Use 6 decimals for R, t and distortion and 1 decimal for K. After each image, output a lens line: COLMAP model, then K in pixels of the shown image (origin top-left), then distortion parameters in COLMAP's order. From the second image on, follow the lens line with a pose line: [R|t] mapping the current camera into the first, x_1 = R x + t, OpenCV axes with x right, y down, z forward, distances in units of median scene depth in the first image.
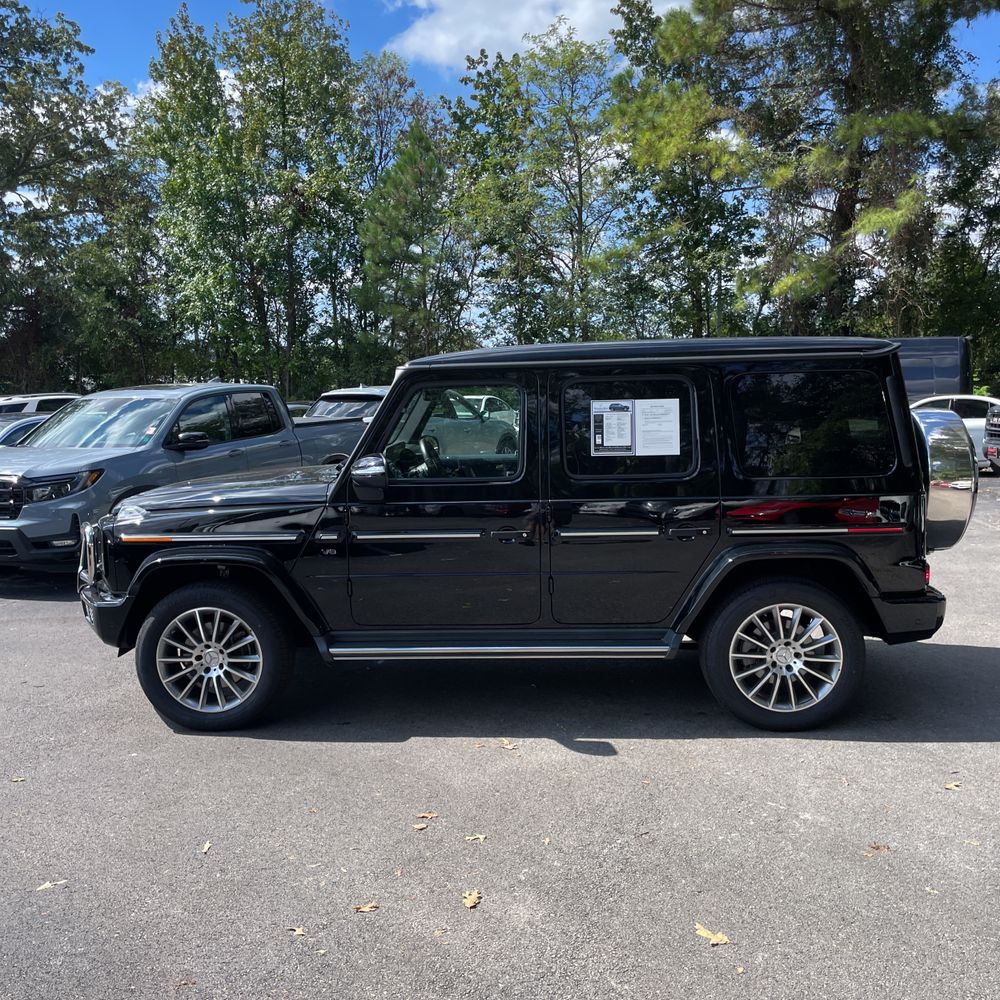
lens RADIAL K [[1004.7, 0, 500.0], [0, 1004.7, 500.0], [0, 0, 1]] dist [0.099700, -0.150376]
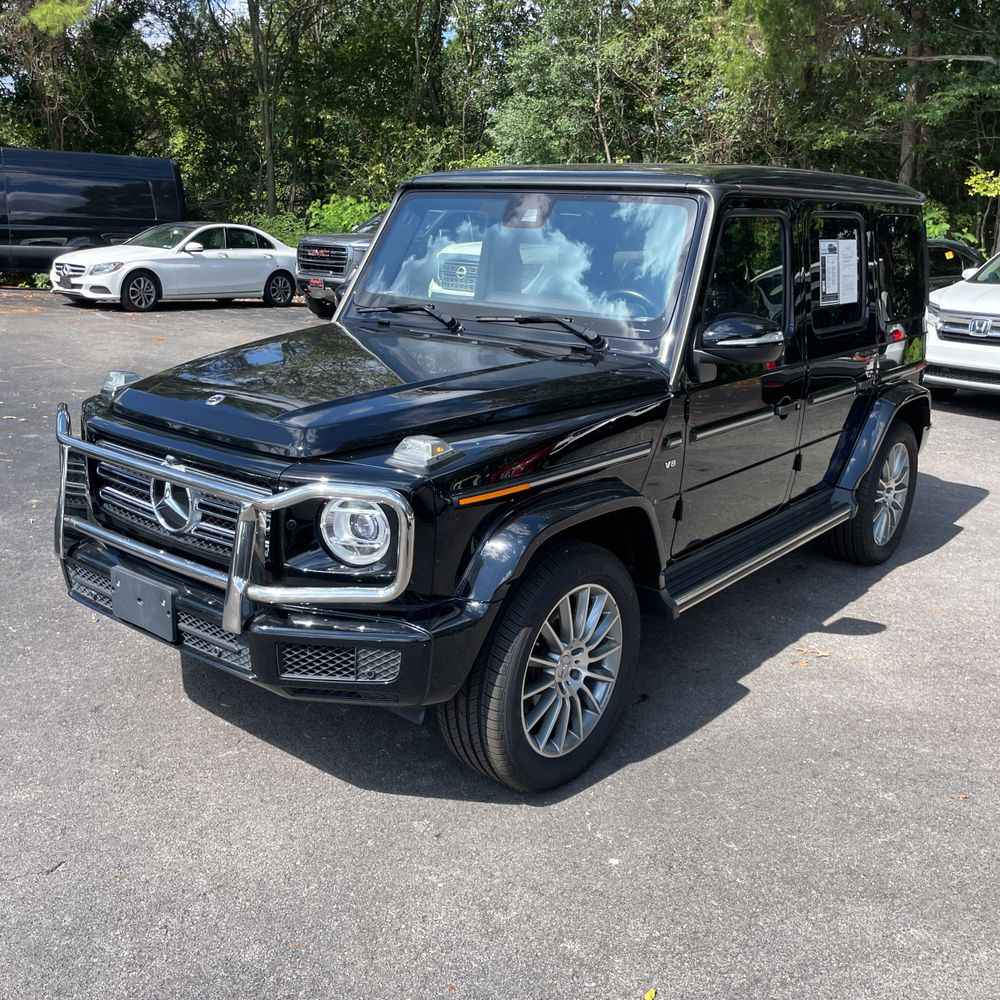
lens RADIAL K [[1010.4, 0, 500.1], [0, 1010.4, 492.9], [0, 0, 1]] dist [0.081358, -0.105950]
pose [[0.581442, -0.174640, 0.794623, -0.460330], [0.043469, 0.981964, 0.184005, -0.034728], [-0.812426, -0.072447, 0.578546, 0.413877]]
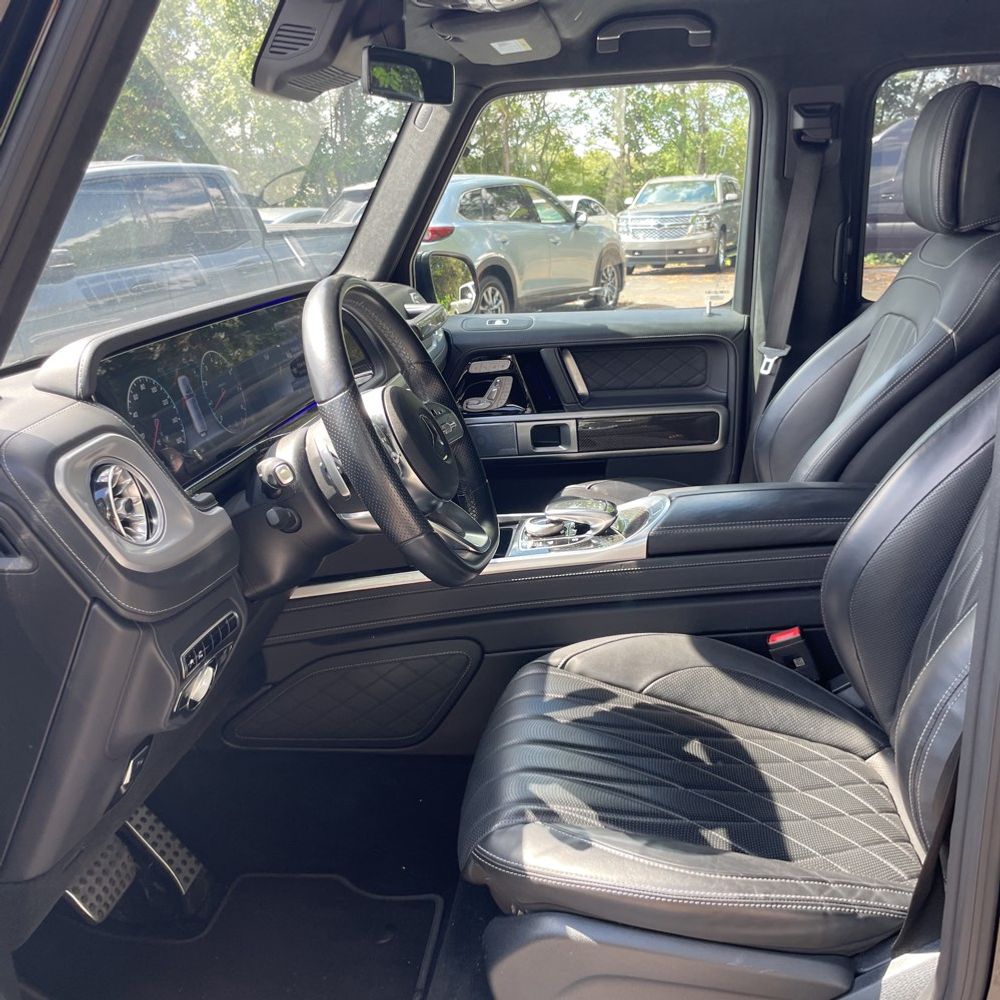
lens RADIAL K [[1009.9, 0, 494.0], [0, 1009.9, 500.8], [0, 0, 1]] dist [0.079000, -0.110311]
pose [[0.995914, 0.009016, -0.089852, -0.017972], [0.007262, 0.983786, 0.179202, -0.034458], [0.090011, -0.179122, 0.979701, 0.516657]]
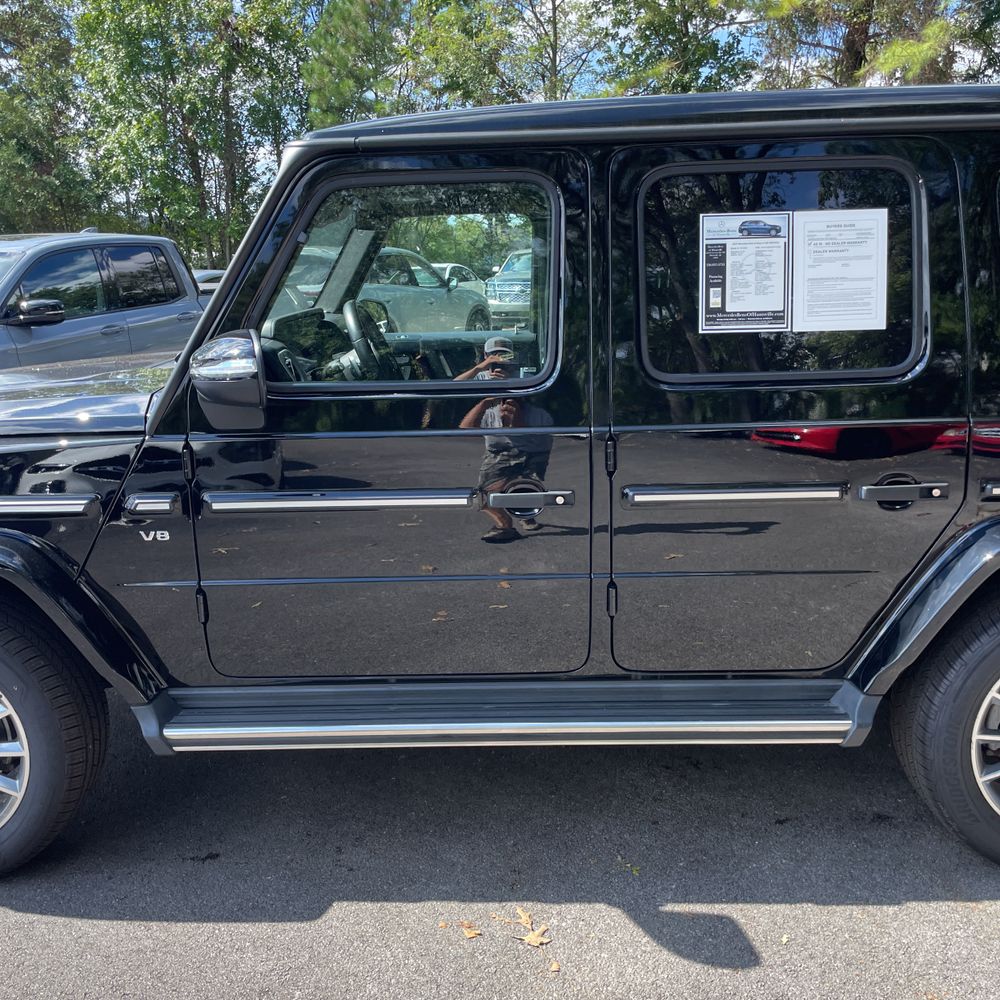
lens RADIAL K [[1006.5, 0, 491.5], [0, 1006.5, 482.8], [0, 0, 1]] dist [0.093916, -0.136019]
pose [[0.999588, -0.009124, 0.027221, -0.012469], [0.006241, 0.994538, 0.104188, -0.014024], [-0.028023, -0.103975, 0.994185, 0.303244]]
